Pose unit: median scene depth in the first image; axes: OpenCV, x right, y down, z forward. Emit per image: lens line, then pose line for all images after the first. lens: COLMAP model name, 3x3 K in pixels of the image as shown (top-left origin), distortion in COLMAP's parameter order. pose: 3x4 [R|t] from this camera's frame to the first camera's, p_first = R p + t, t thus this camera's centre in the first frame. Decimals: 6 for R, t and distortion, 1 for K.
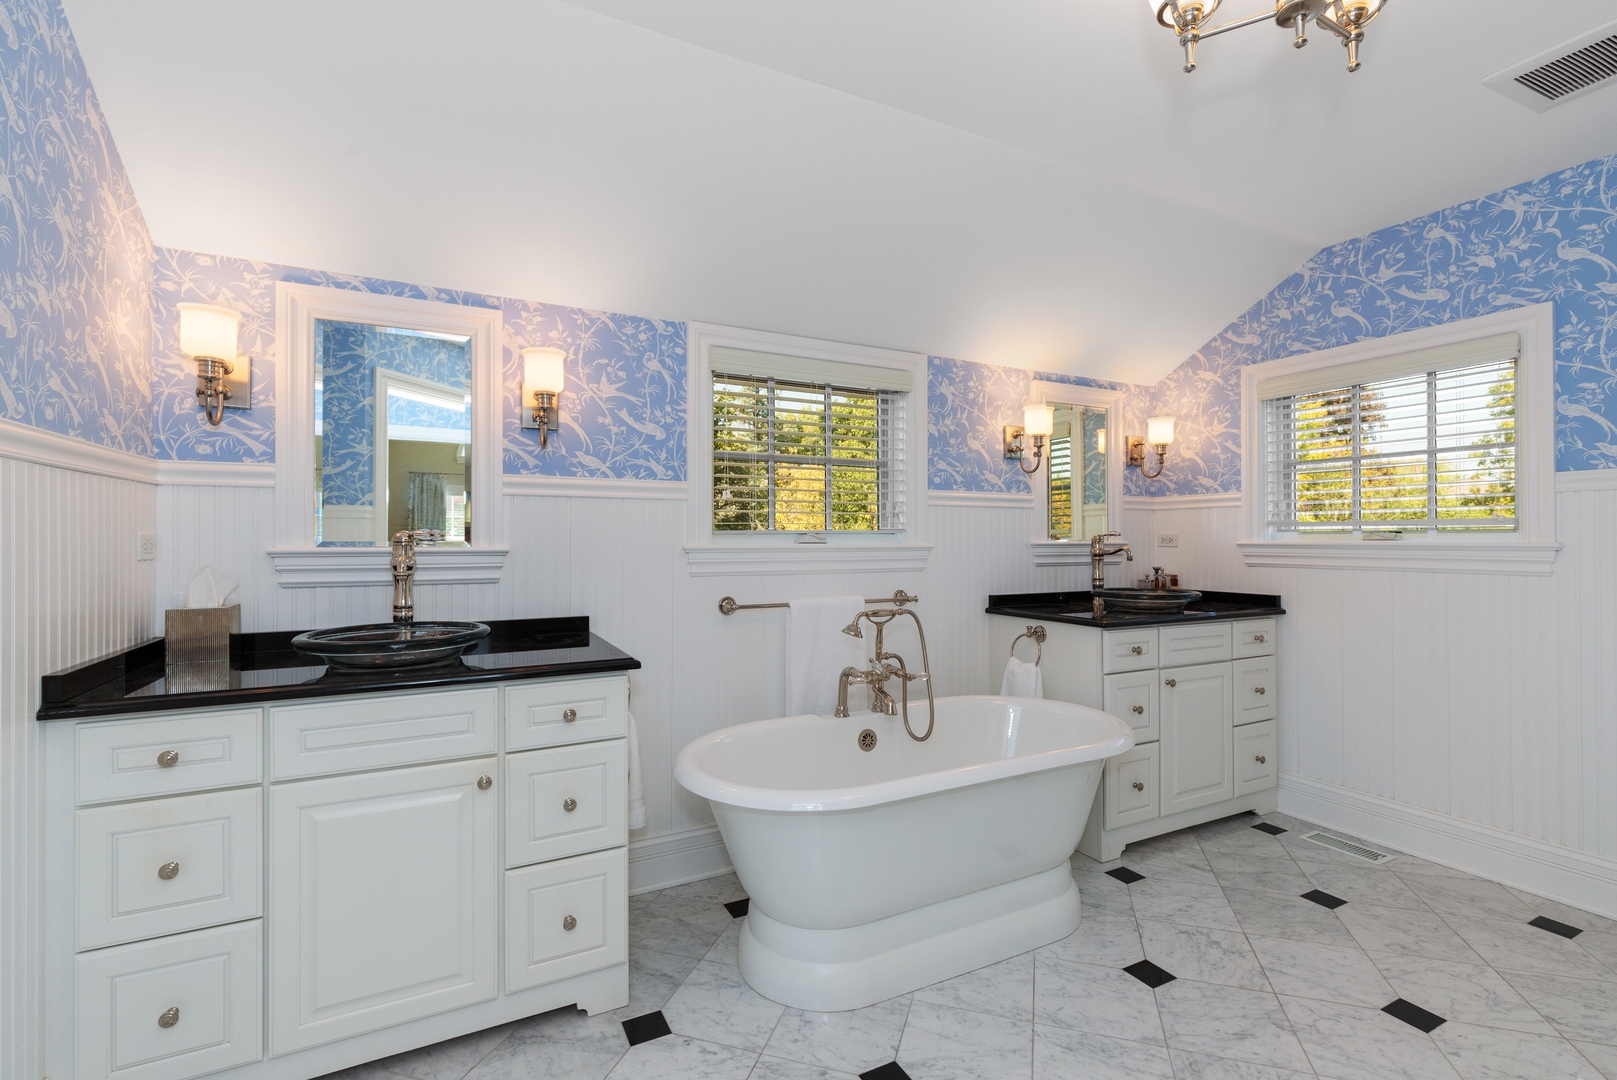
lens RADIAL K [[734.3, 0, 806.5], [0, 734.3, 536.9], [0, 0, 1]] dist [-0.003257, -0.000136]
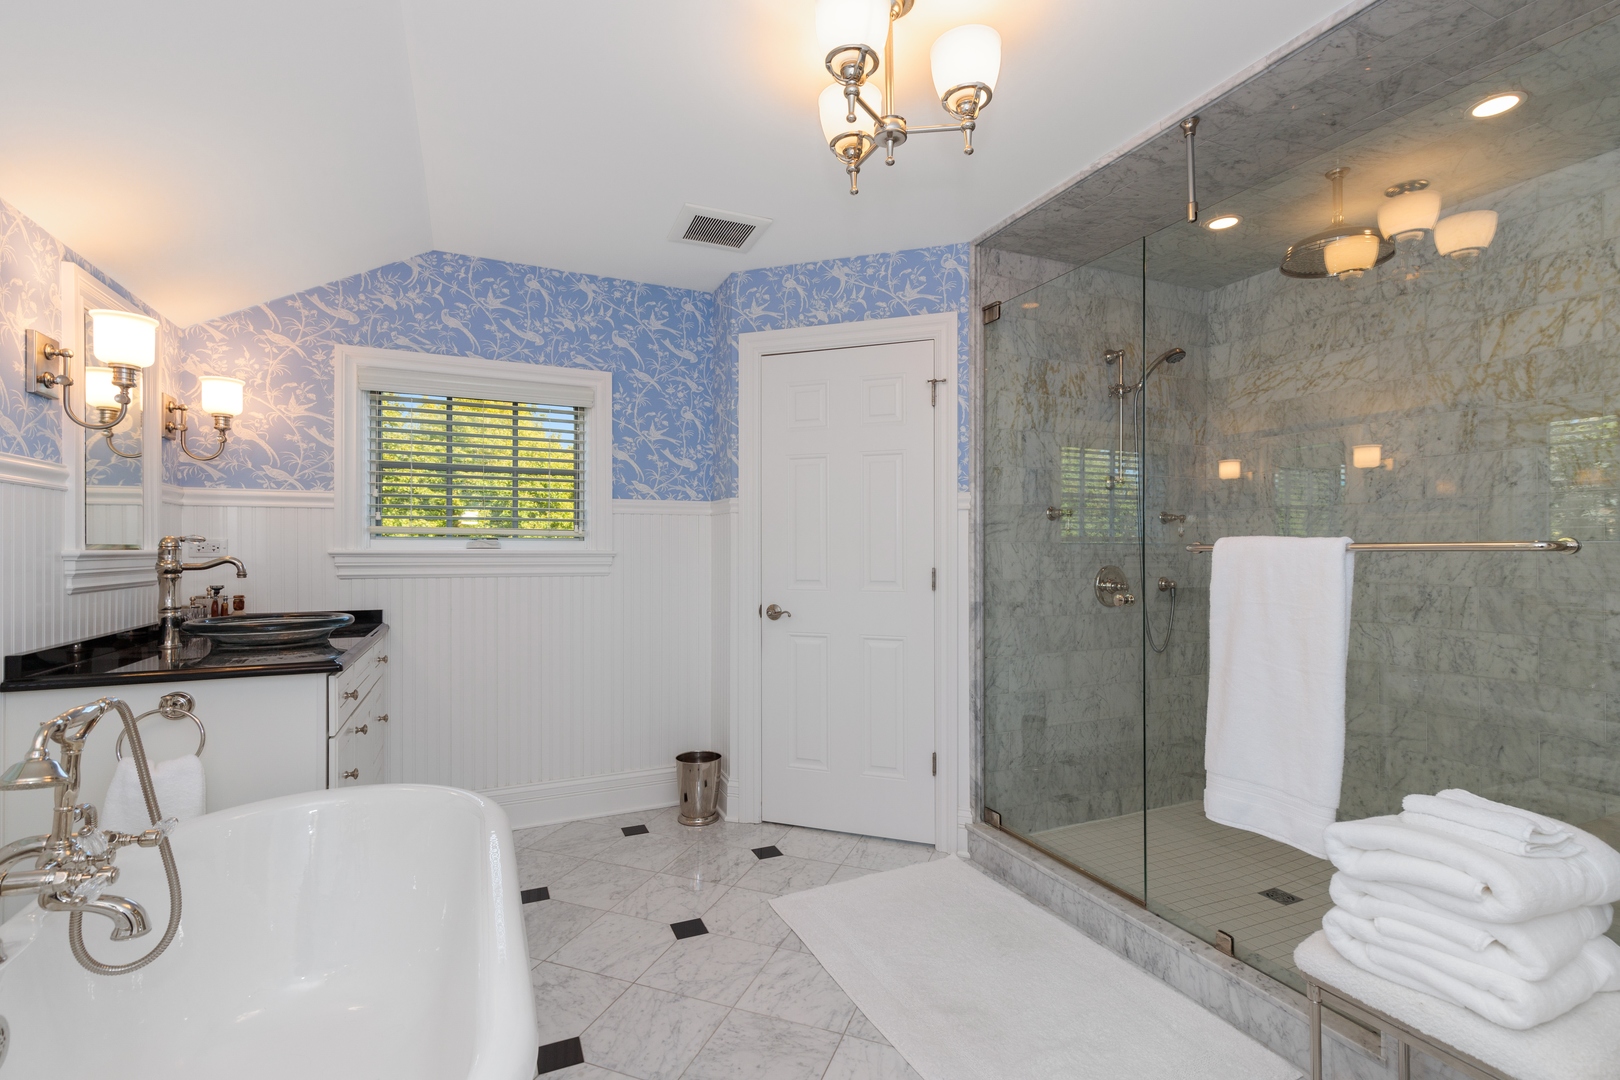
lens RADIAL K [[735.6, 0, 808.4], [0, 735.6, 548.8], [0, 0, 1]] dist [-0.003257, -0.000136]
pose [[0.031317, 0.003359, 0.999504, -0.237698], [-0.004909, 0.999983, -0.003207, 0.004846], [-0.999497, -0.004806, 0.031333, 0.430714]]
